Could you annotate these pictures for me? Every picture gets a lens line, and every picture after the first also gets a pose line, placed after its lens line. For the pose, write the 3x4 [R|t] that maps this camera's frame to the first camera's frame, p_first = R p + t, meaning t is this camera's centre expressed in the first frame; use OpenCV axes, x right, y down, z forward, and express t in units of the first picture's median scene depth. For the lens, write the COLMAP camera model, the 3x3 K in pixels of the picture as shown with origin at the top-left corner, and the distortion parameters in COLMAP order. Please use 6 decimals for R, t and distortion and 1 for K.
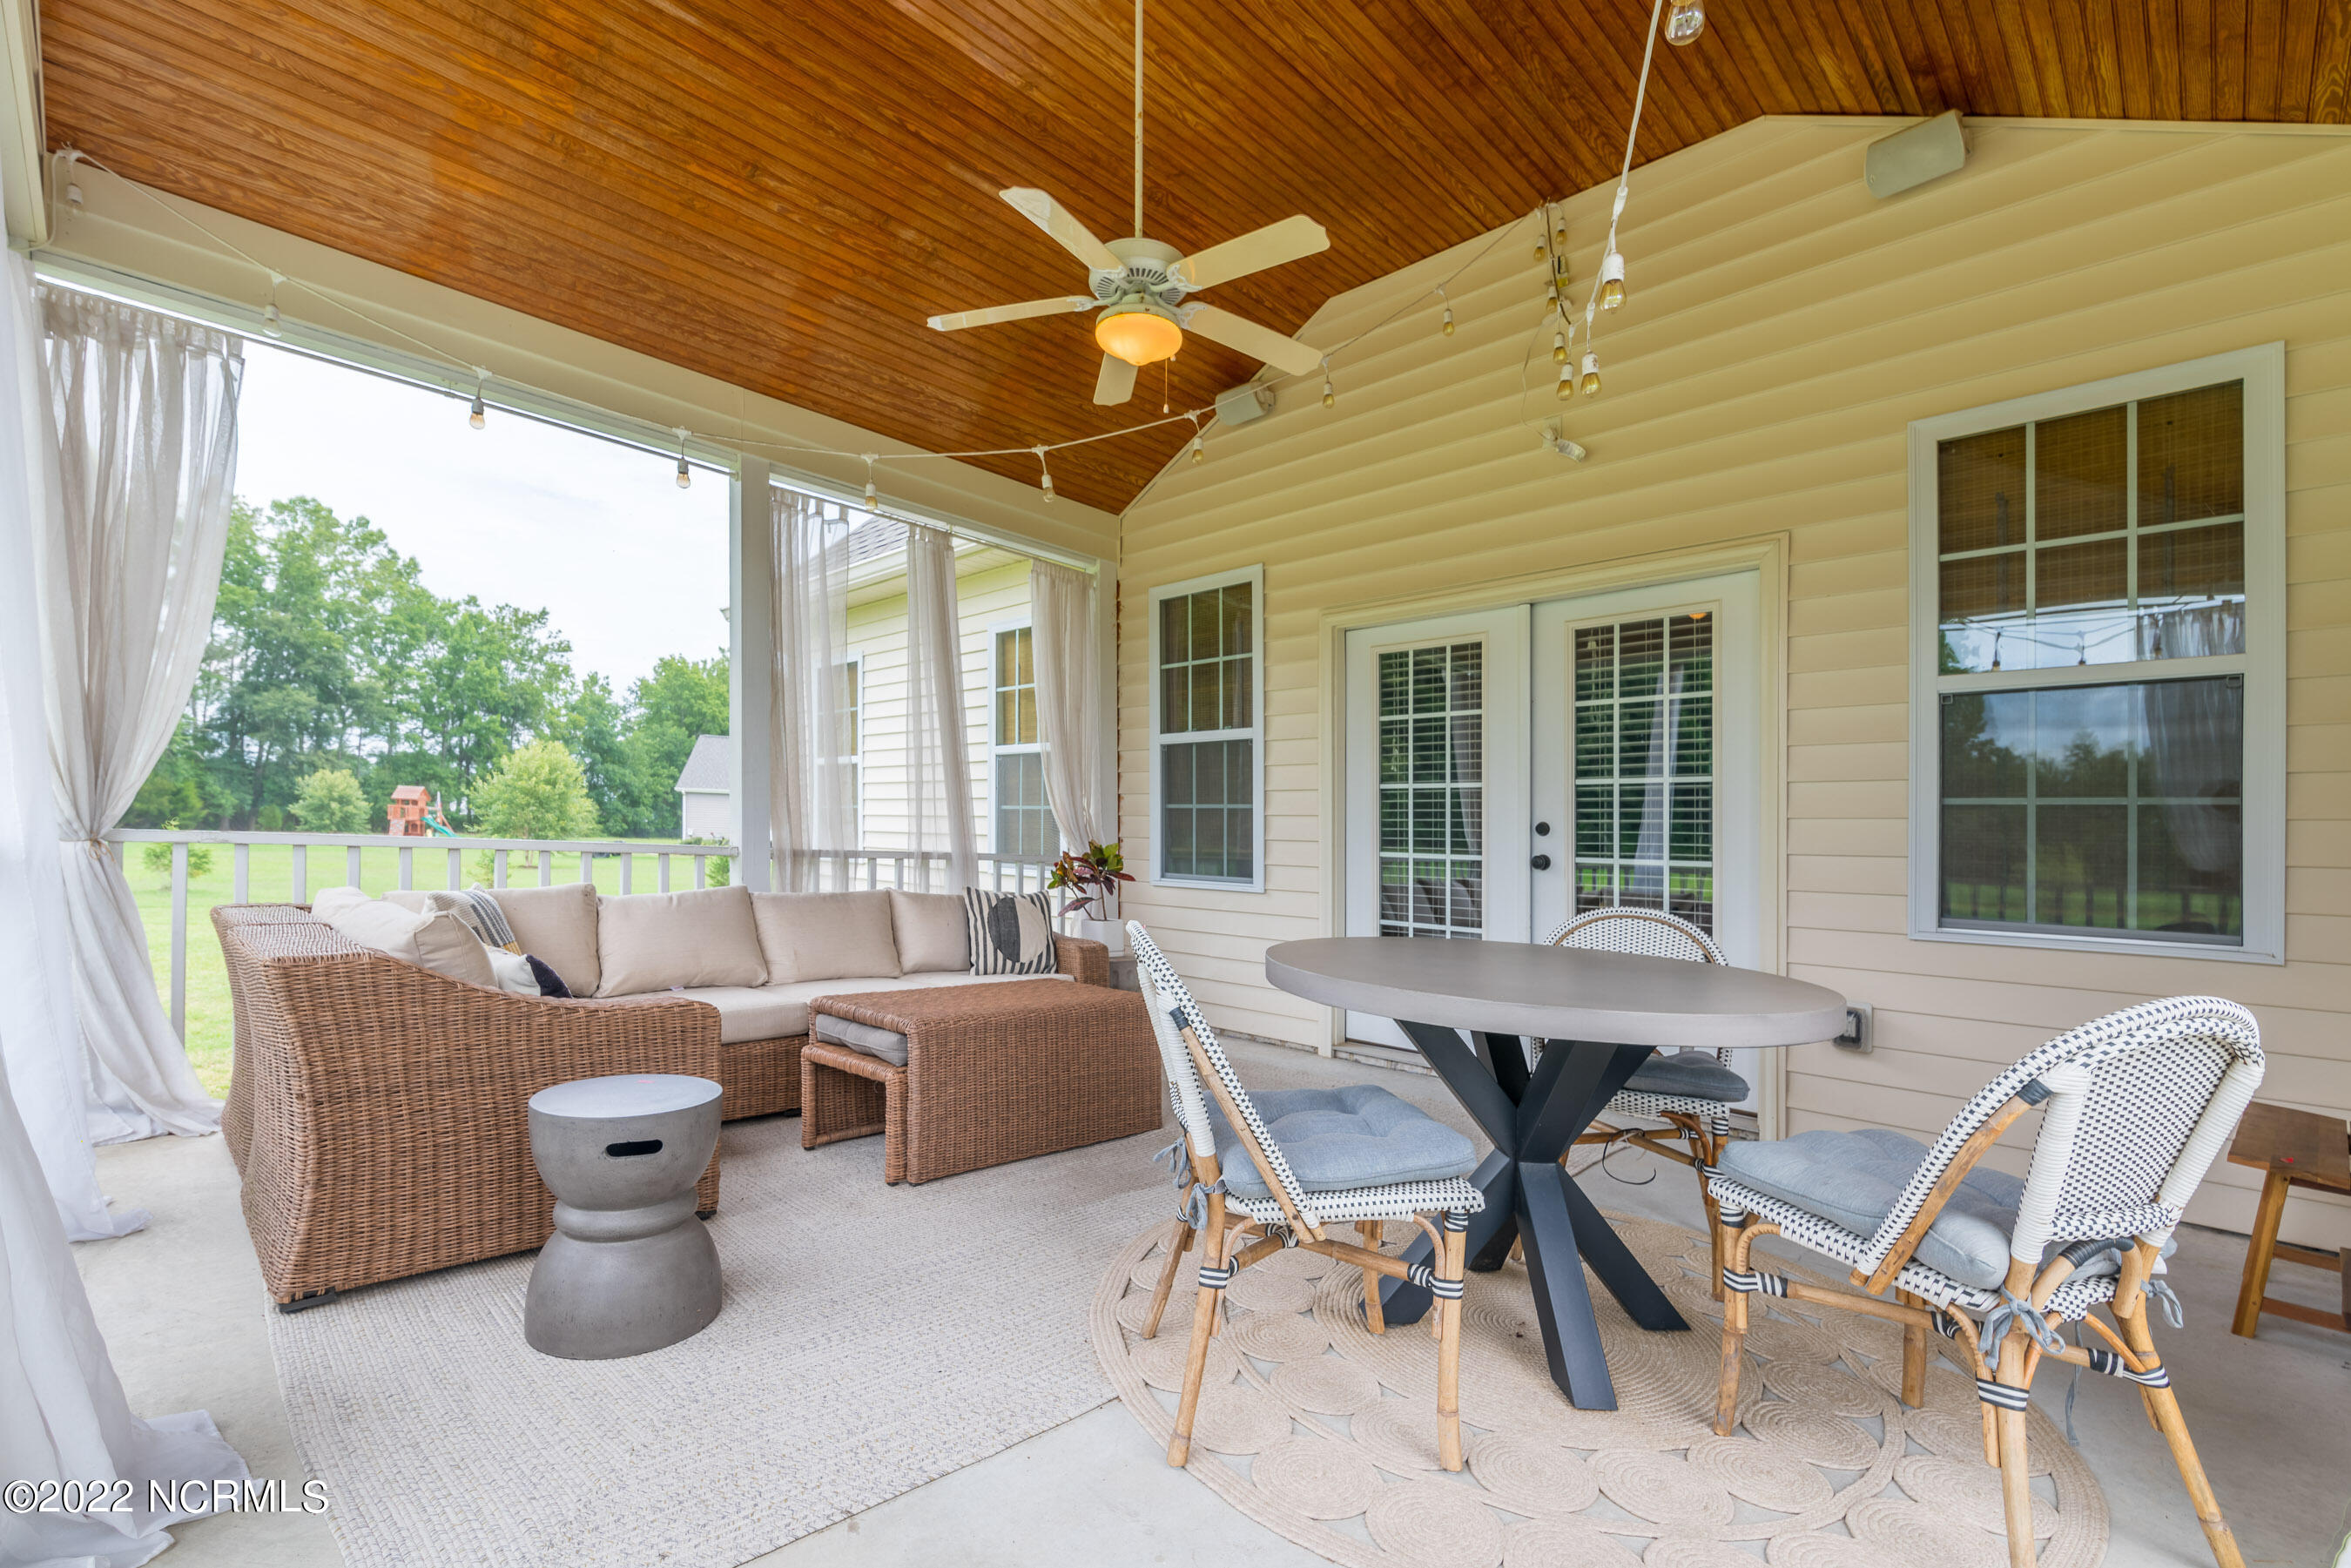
lens RADIAL K [[1049.9, 0, 1178.8], [0, 1049.9, 807.7], [0, 0, 1]] dist [-0.001651, -0.000339]
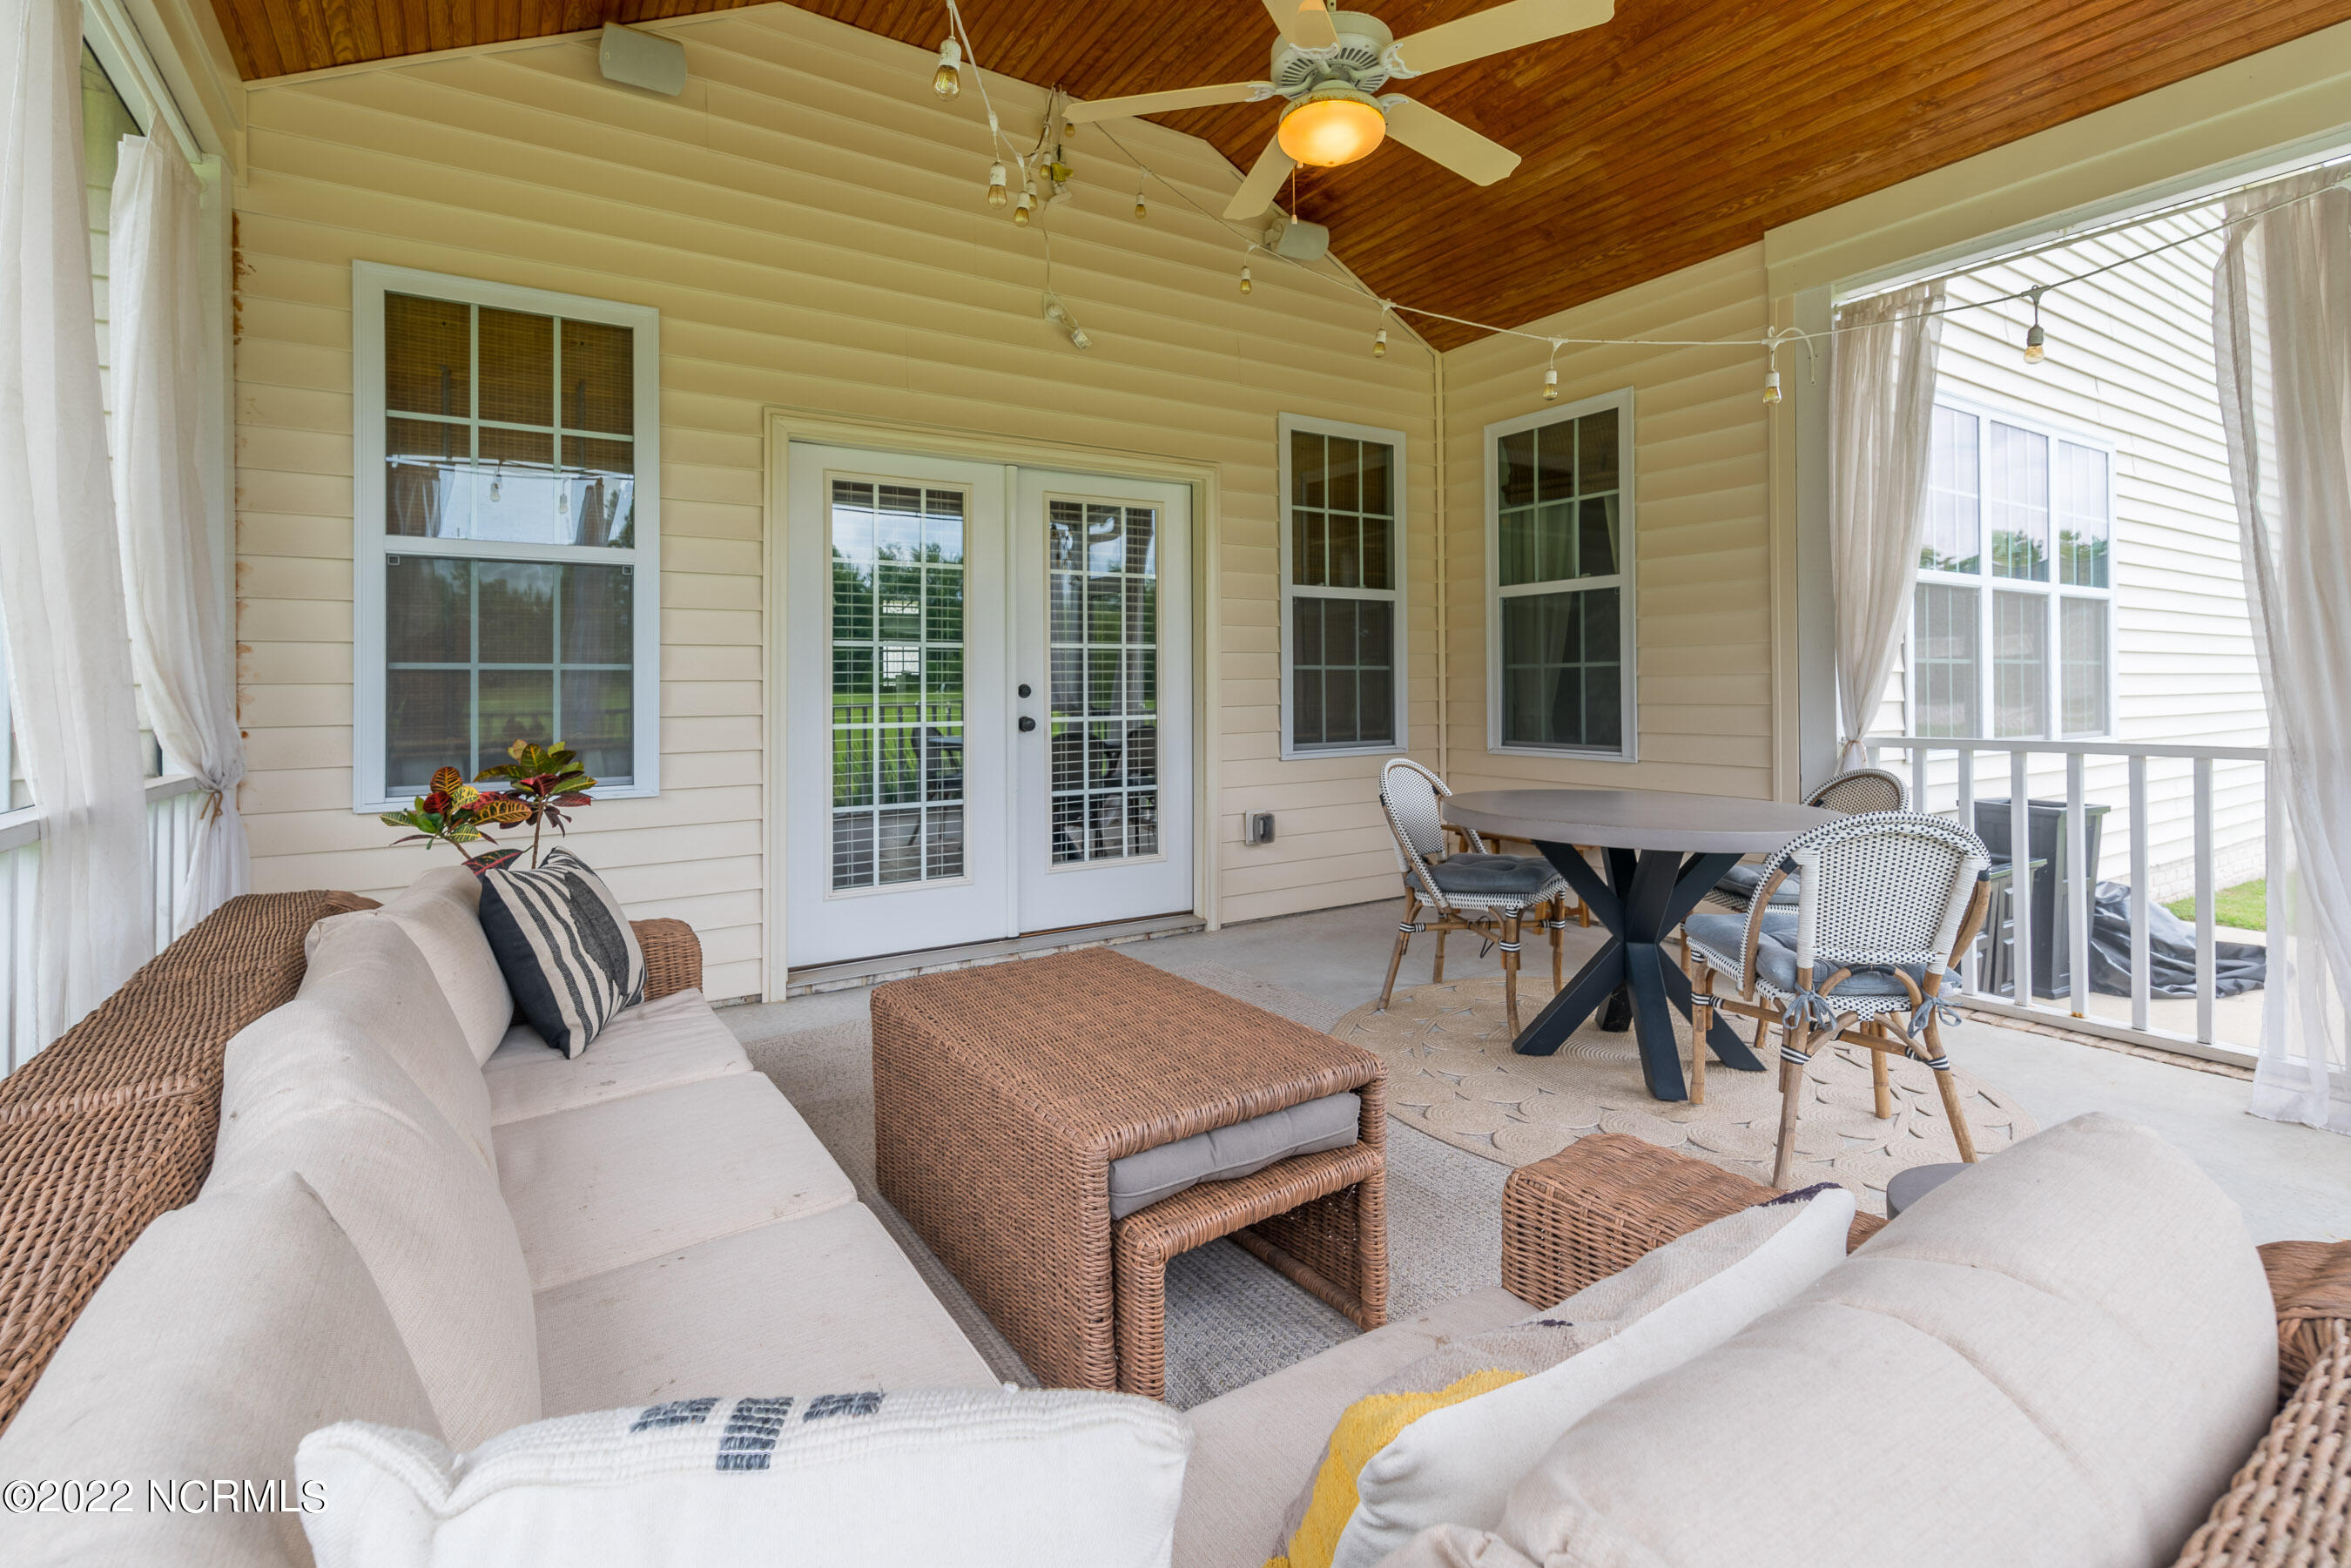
lens RADIAL K [[1080.3, 0, 1174.4], [0, 1080.3, 669.1], [0, 0, 1]] dist [-0.002300, -0.000375]
pose [[0.210969, 0.004553, 0.977482, -0.644257], [-0.001134, 0.999990, -0.004413, 0.003267], [-0.977492, -0.000177, 0.210972, 0.637724]]
